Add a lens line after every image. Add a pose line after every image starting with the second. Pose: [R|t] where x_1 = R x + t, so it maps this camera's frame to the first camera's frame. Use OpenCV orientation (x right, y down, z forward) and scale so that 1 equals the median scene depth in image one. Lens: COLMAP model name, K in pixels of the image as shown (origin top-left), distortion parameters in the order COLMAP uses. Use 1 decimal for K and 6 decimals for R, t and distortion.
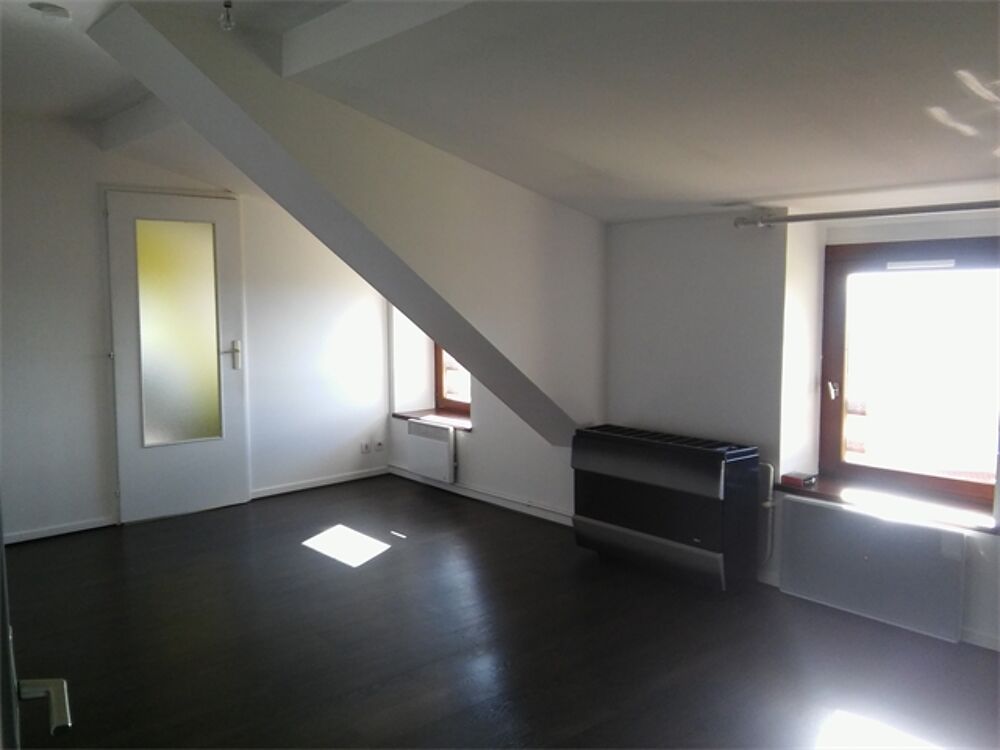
lens RADIAL K [[934.3, 0, 500.0], [0, 934.3, 375.0], [0, 0, 1]] dist [0.051478, -0.003837]
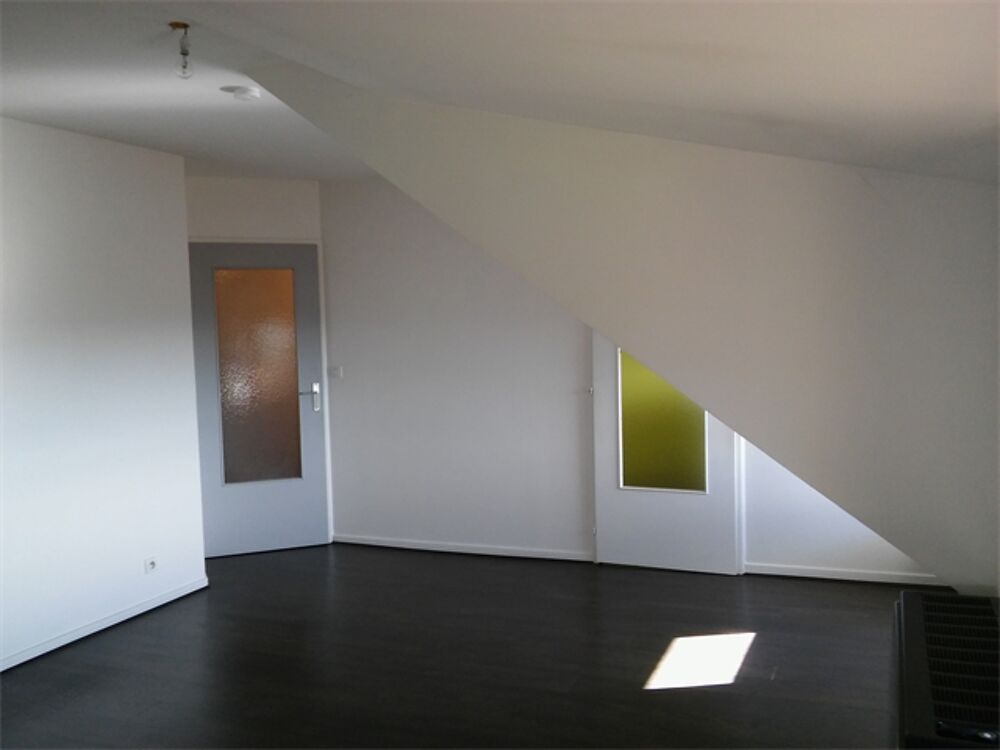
lens RADIAL K [[934.3, 0, 500.0], [0, 934.3, 375.0], [0, 0, 1]] dist [0.051478, -0.003837]
pose [[0.449994, 0.044733, -0.891910, 0.422186], [-0.070680, 0.997396, 0.014363, -0.045120], [0.890230, 0.056576, 0.451984, 0.465757]]
